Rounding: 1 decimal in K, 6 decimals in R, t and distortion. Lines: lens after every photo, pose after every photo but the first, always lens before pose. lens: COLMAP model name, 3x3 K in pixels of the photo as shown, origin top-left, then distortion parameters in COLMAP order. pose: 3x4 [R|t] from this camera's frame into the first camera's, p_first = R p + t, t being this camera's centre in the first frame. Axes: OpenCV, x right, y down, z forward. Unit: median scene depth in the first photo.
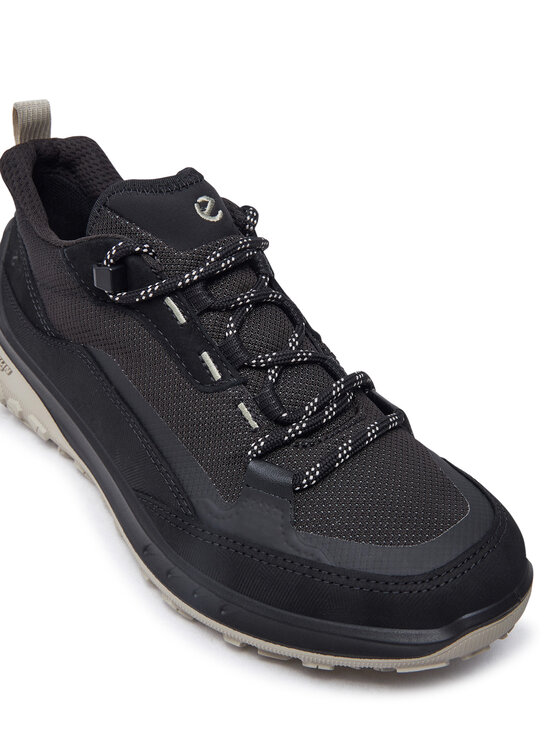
lens RADIAL K [[814.0, 0, 280.0], [0, 814.0, 373.0], [0, 0, 1]] dist [-0.024356, -0.011353]
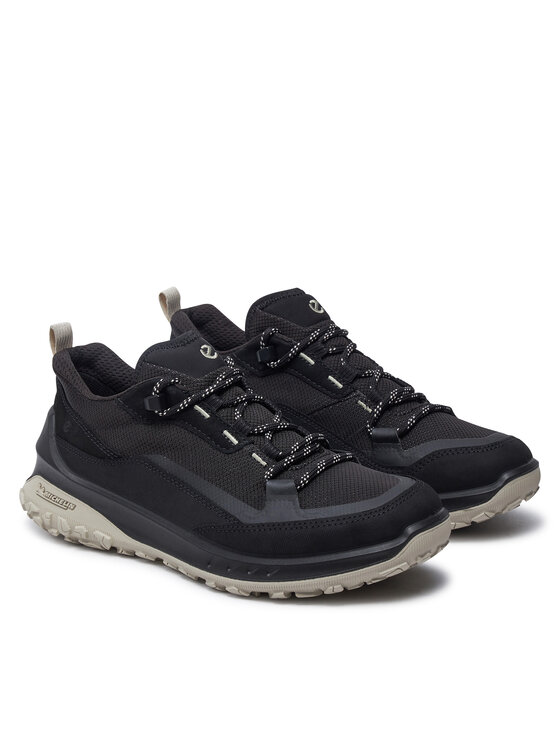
lens RADIAL K [[1692.7, 0, 280.0], [0, 1692.7, 373.0], [0, 0, 1]] dist [0.027635, 0.055316]
pose [[0.975903, -0.182898, 0.119000, -0.368303], [0.212336, 0.921623, -0.324845, 0.997034], [-0.050260, 0.342285, 0.938251, -2.246473]]
